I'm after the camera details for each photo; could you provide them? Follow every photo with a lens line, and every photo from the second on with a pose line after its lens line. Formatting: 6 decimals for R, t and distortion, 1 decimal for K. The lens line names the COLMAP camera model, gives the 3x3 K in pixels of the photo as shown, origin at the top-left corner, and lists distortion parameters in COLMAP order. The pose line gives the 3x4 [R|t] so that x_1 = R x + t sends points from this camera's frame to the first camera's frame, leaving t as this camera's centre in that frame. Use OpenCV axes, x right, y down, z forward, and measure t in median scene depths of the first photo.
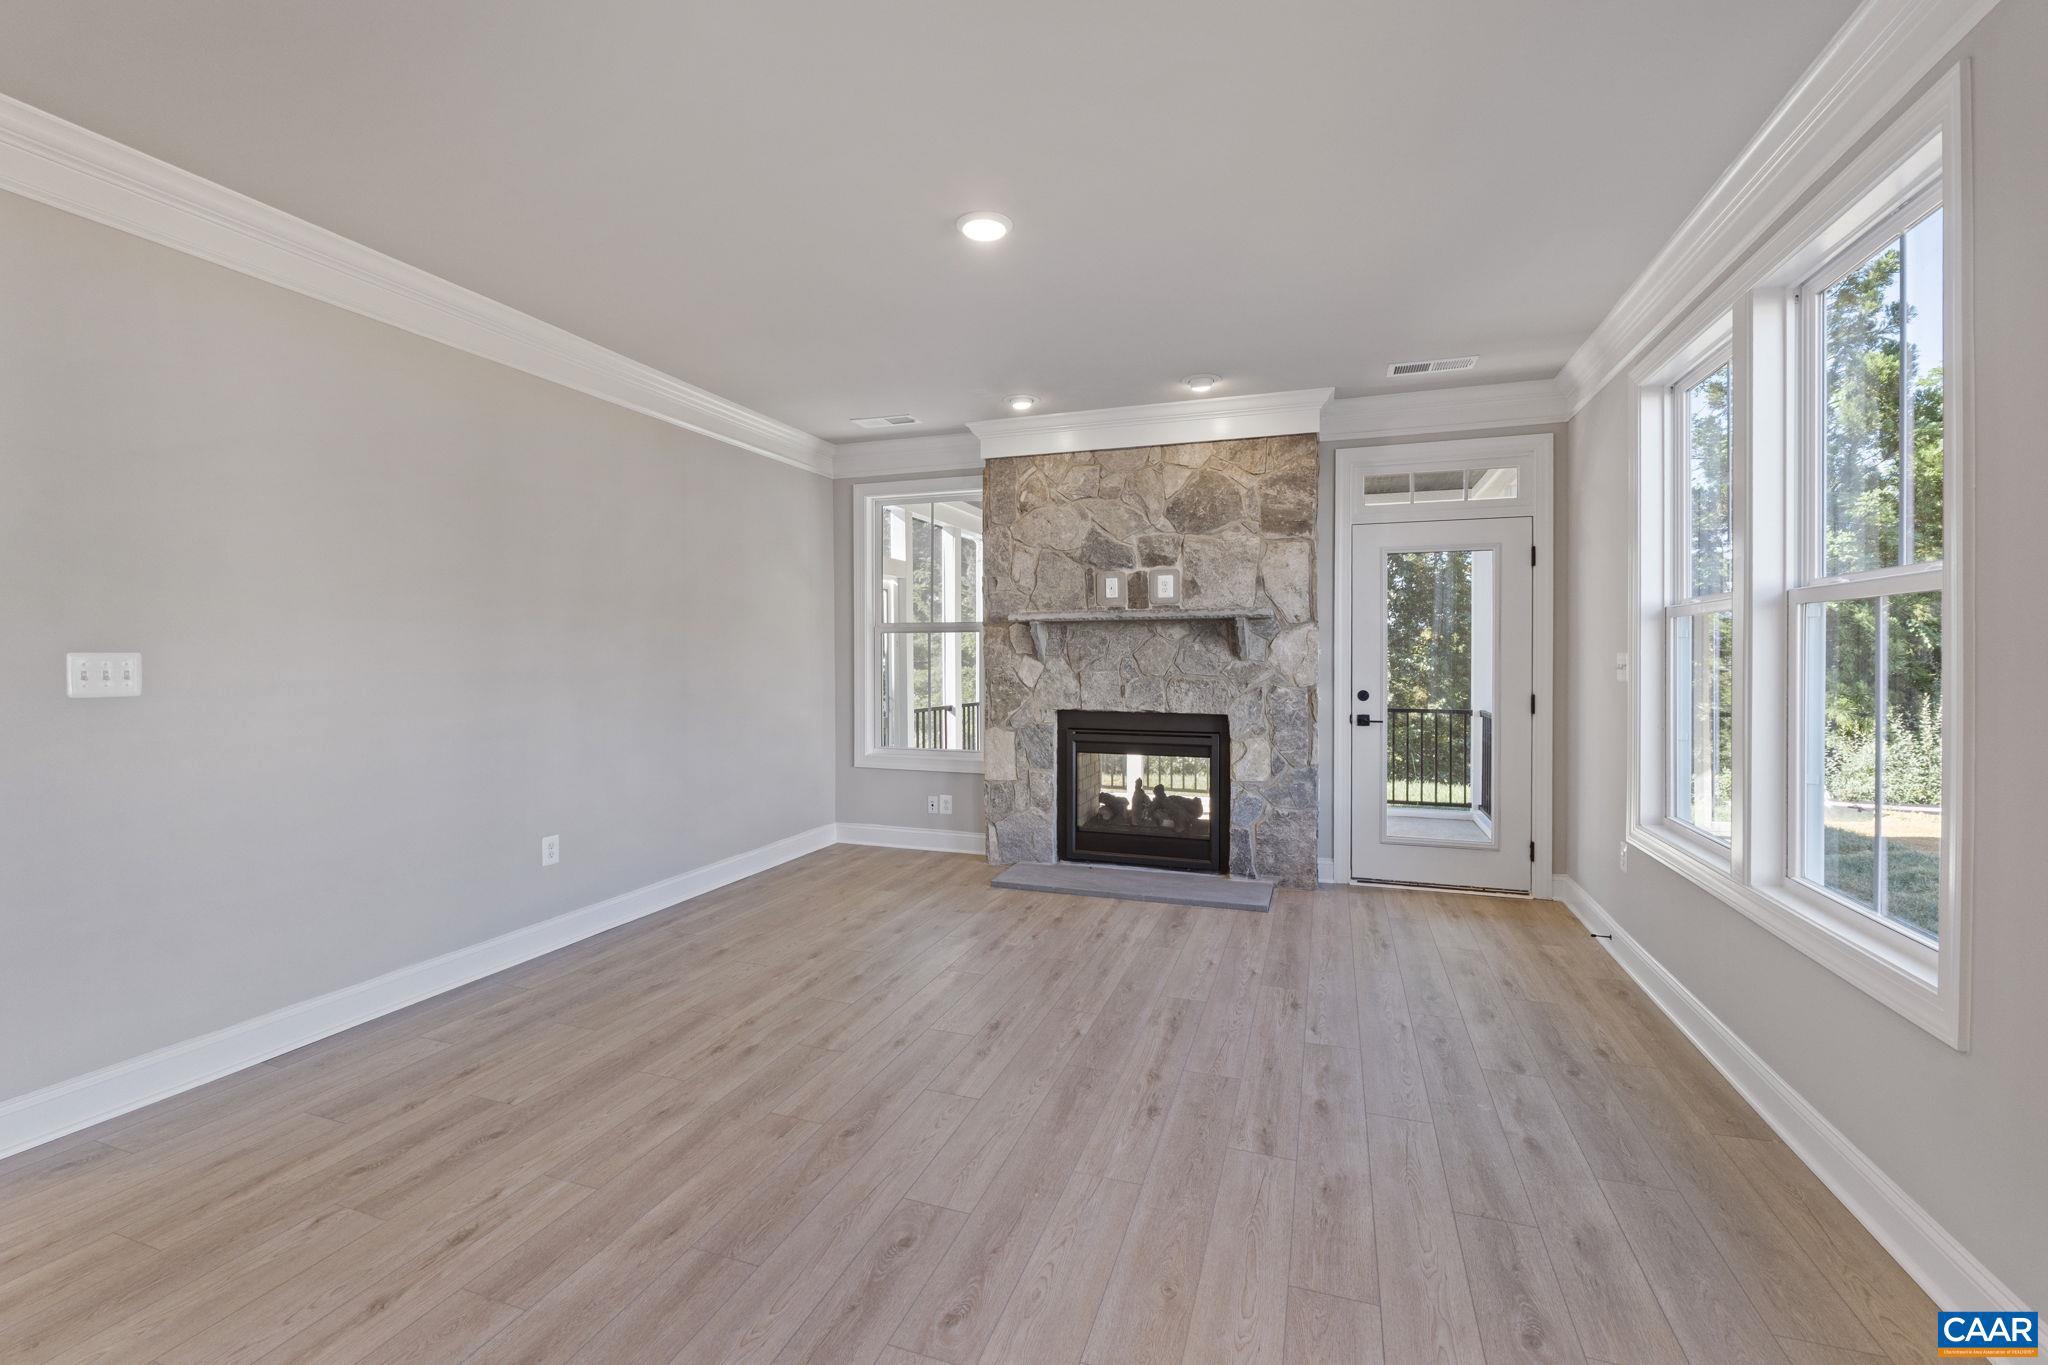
lens RADIAL K [[874.5, 0, 1019.3], [0, 874.5, 659.6], [0, 0, 1]] dist [-0.005276, -0.000518]
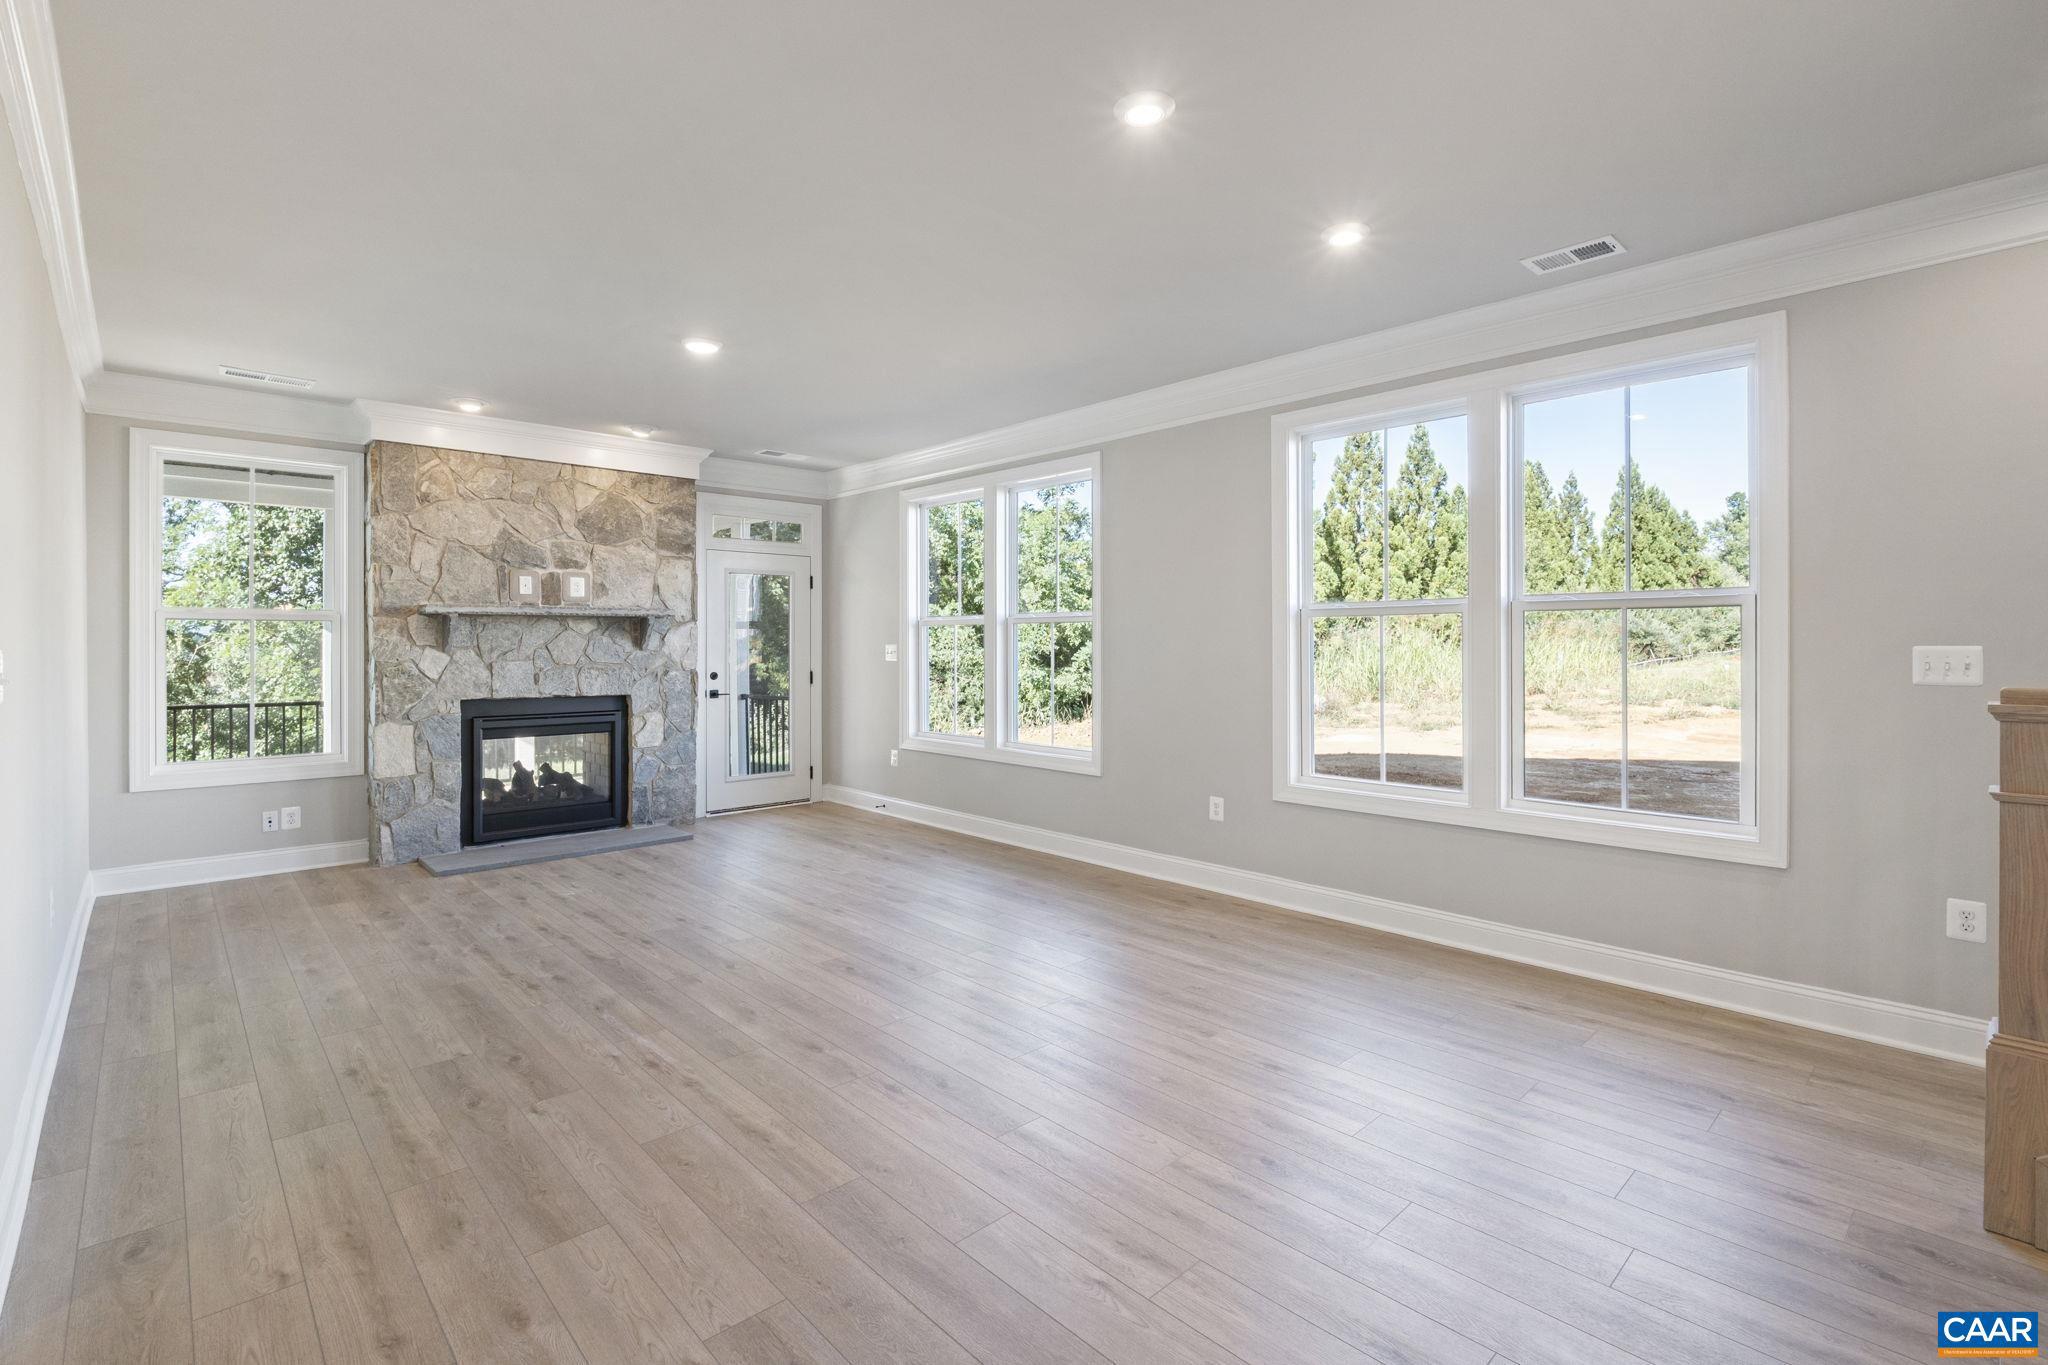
lens RADIAL K [[926.5, 0, 1018.0], [0, 926.5, 645.3], [0, 0, 1]] dist [-0.002310, -0.000775]
pose [[0.460171, -0.001532, 0.887829, -0.657478], [0.005475, 0.999984, -0.001112, -0.002118], [-0.887813, 0.005372, 0.460172, -0.082351]]
